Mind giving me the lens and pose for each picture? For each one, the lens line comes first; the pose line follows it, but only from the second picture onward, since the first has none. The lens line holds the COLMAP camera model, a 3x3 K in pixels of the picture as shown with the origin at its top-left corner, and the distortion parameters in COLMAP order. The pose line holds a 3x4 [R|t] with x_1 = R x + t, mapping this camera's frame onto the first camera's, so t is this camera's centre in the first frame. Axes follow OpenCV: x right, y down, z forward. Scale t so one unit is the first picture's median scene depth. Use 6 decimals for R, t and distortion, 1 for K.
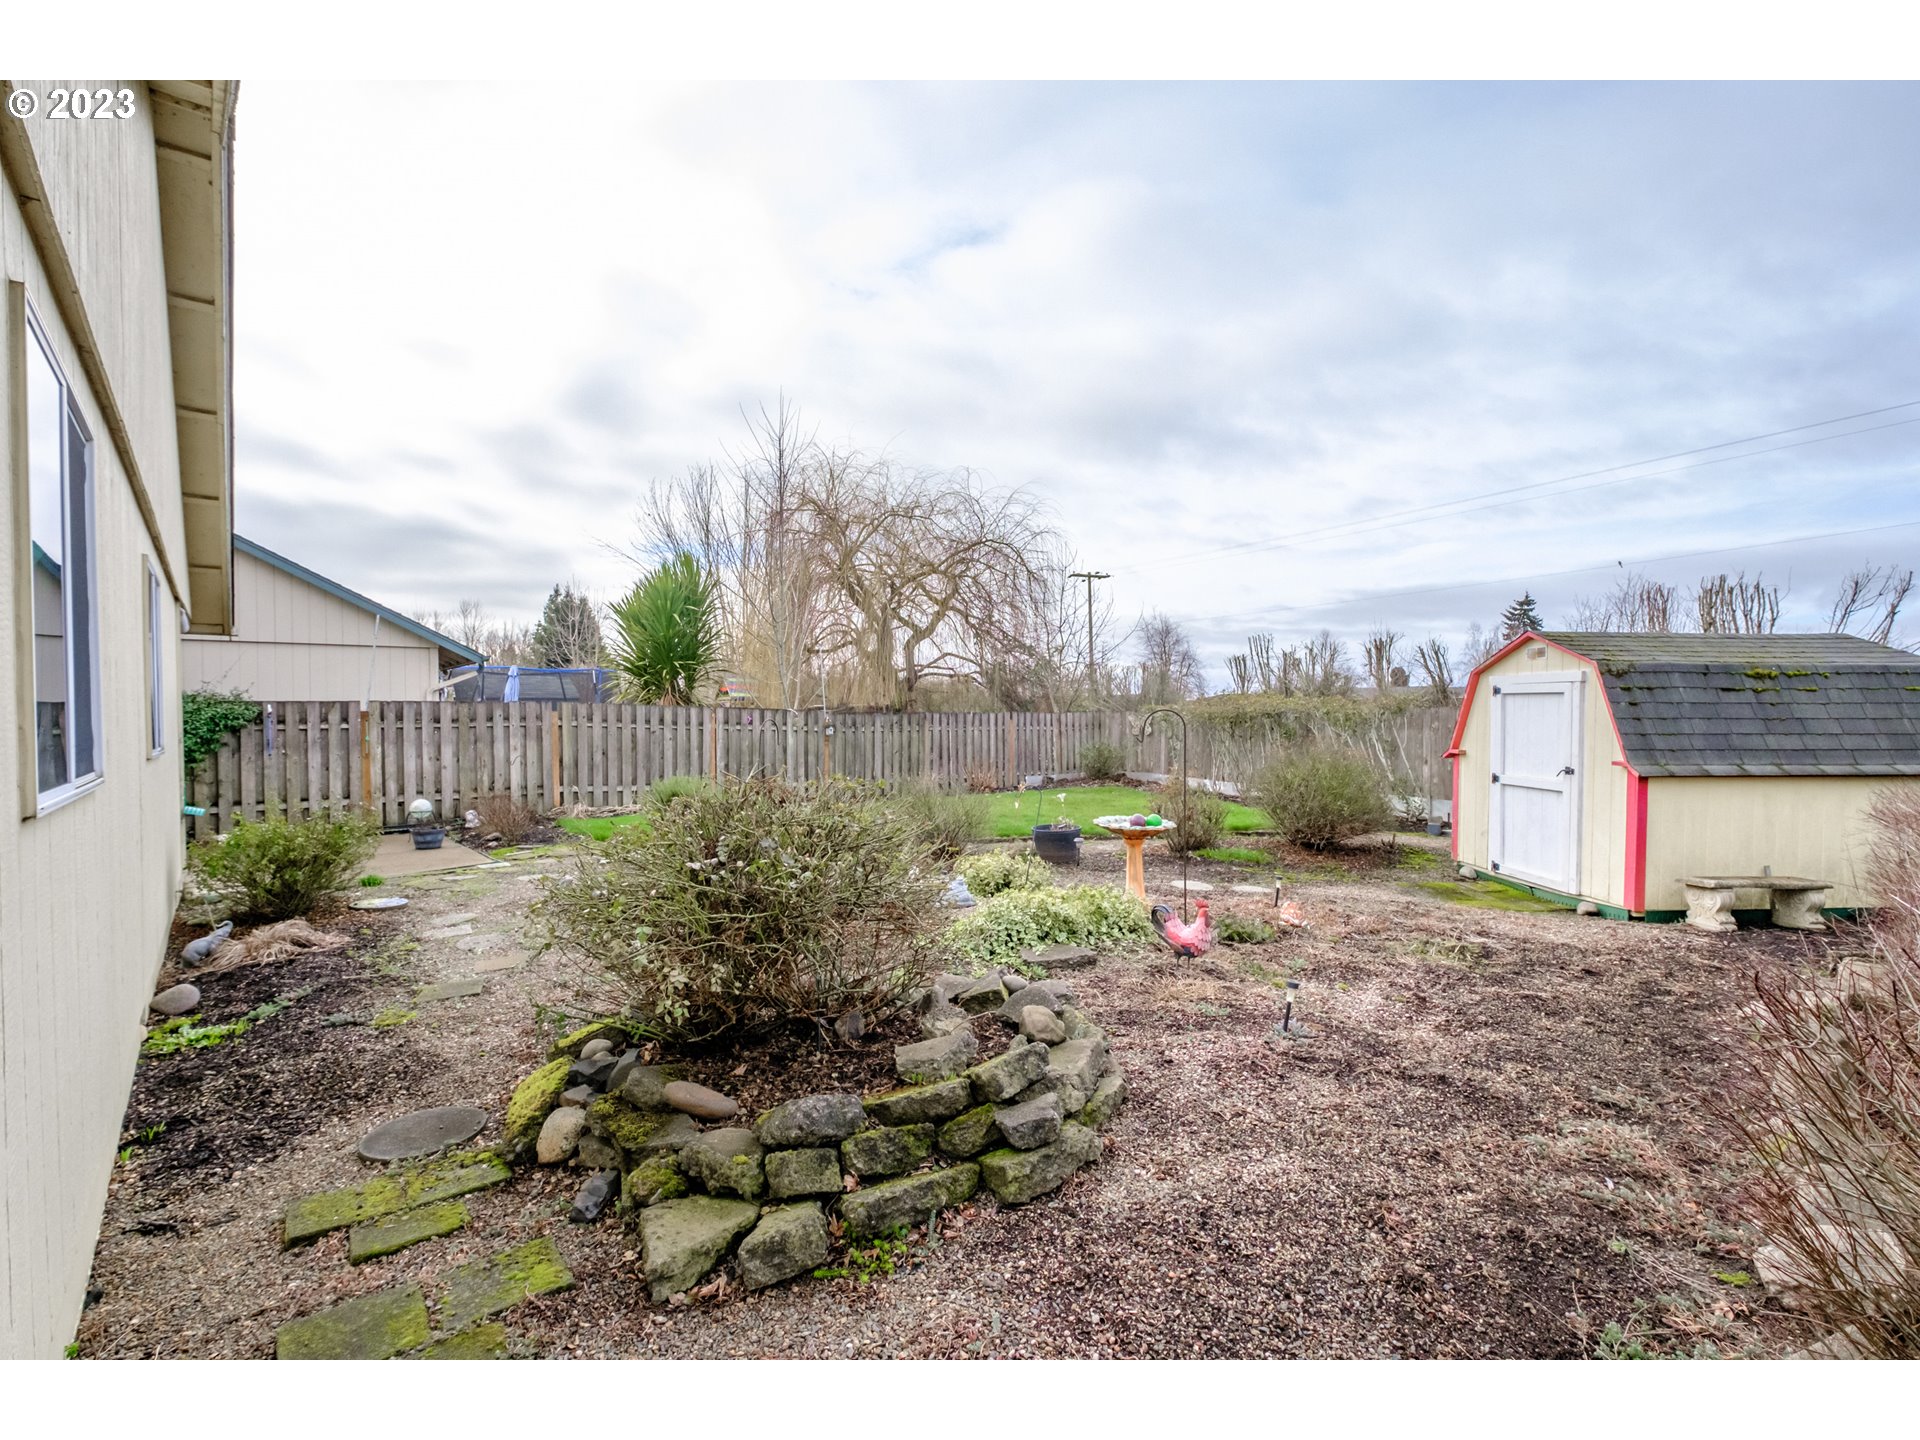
lens RADIAL K [[942.5, 0, 1002.7], [0, 942.5, 732.4], [0, 0, 1]] dist [0.002678, 0.002685]
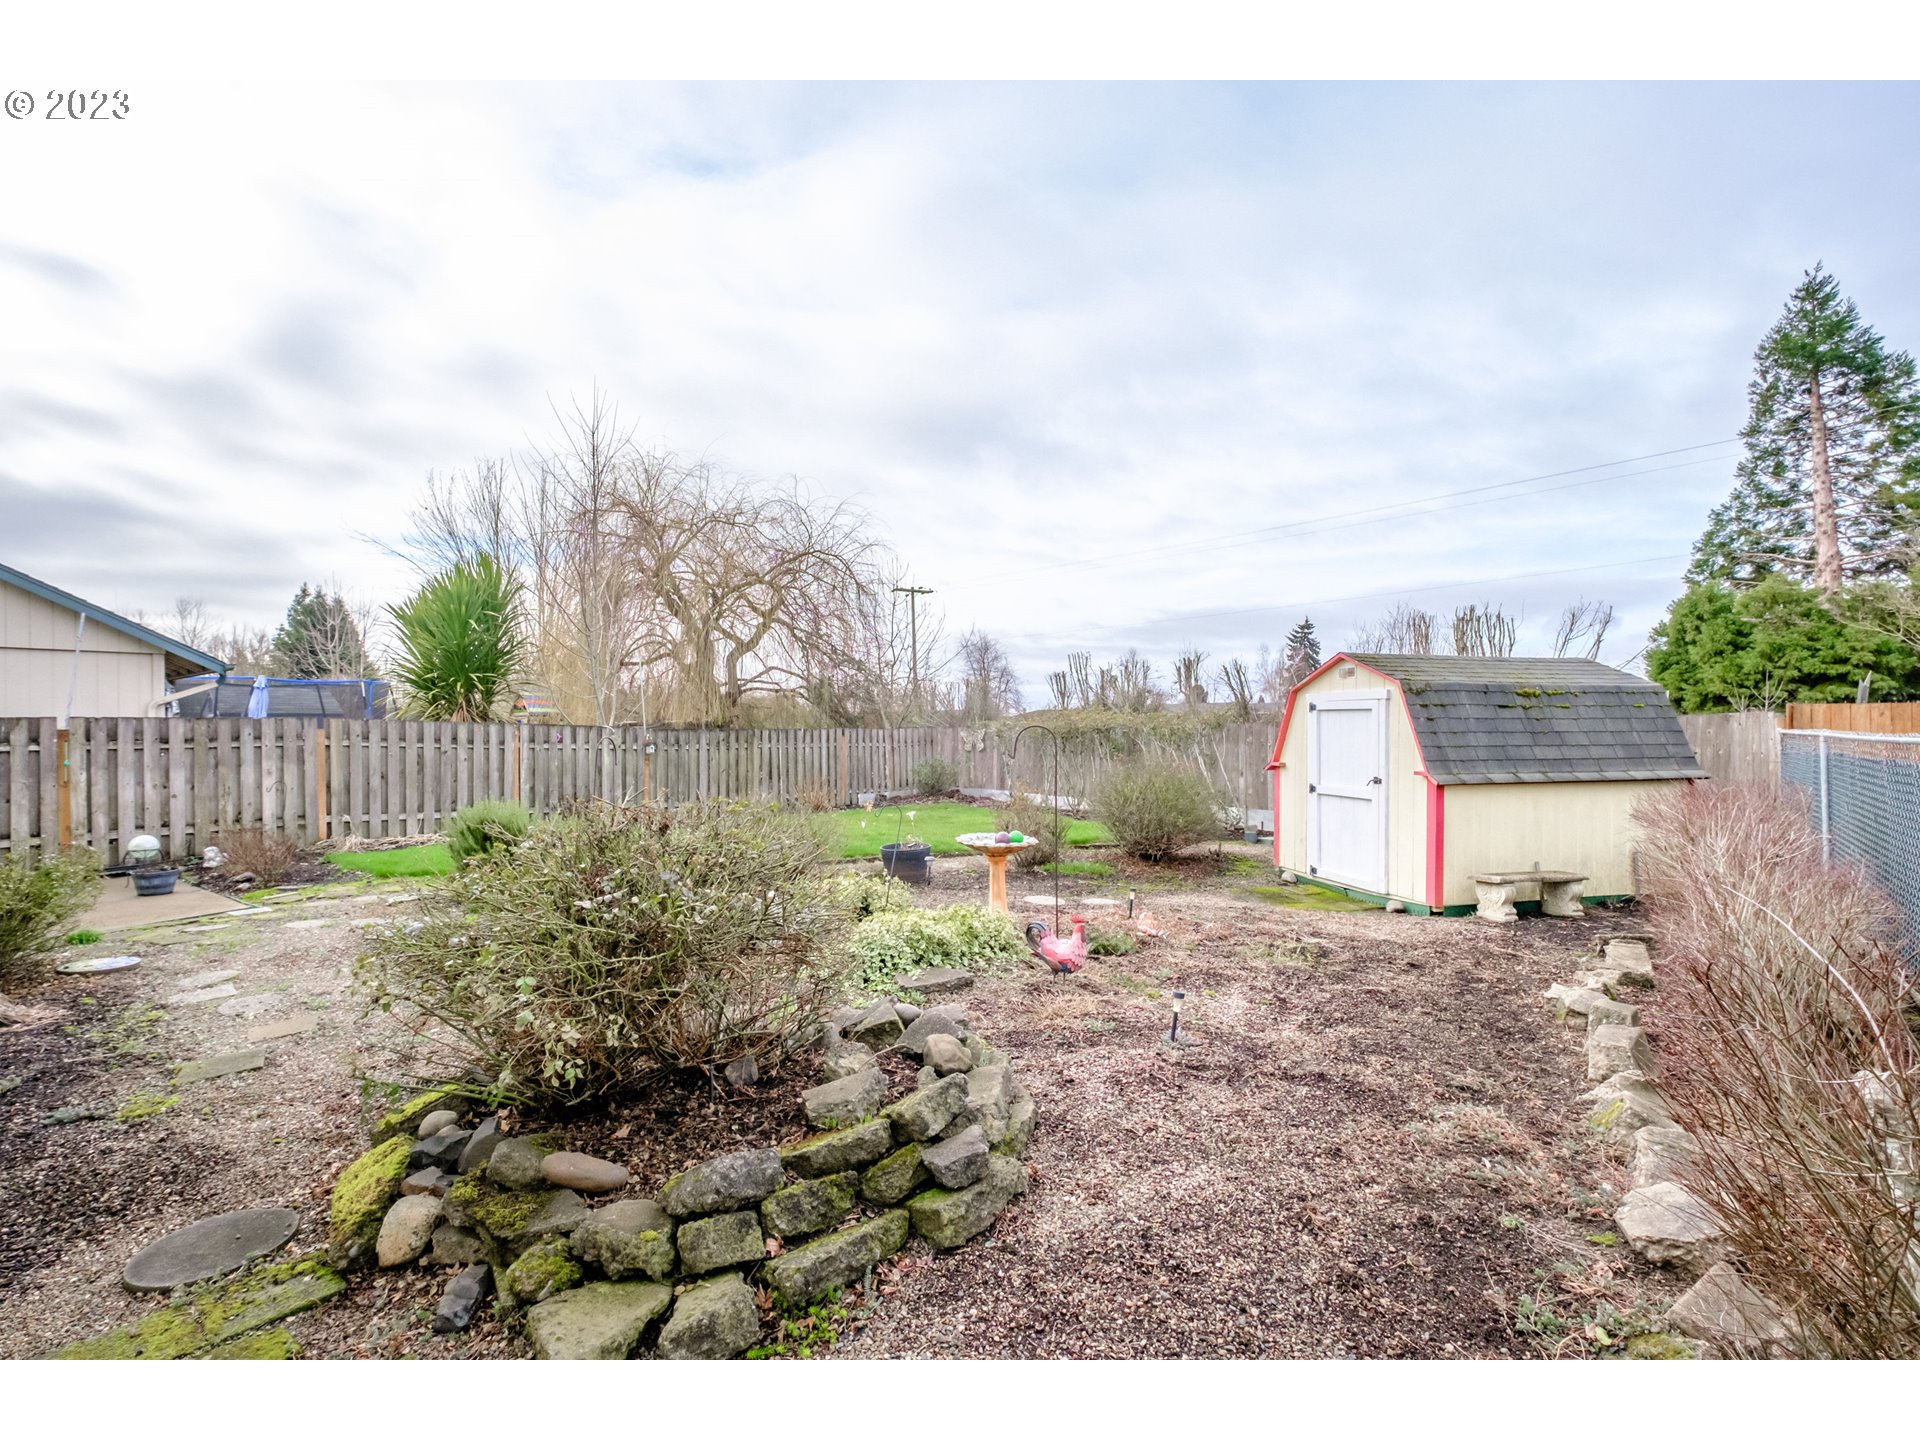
lens RADIAL K [[942.5, 0, 973.3], [0, 942.5, 726.5], [0, 0, 1]] dist [0.002678, 0.002685]
pose [[0.977060, -0.002731, 0.212946, -0.107601], [0.007503, 0.999738, -0.021604, -0.002230], [-0.212831, 0.022706, 0.976825, 0.037553]]
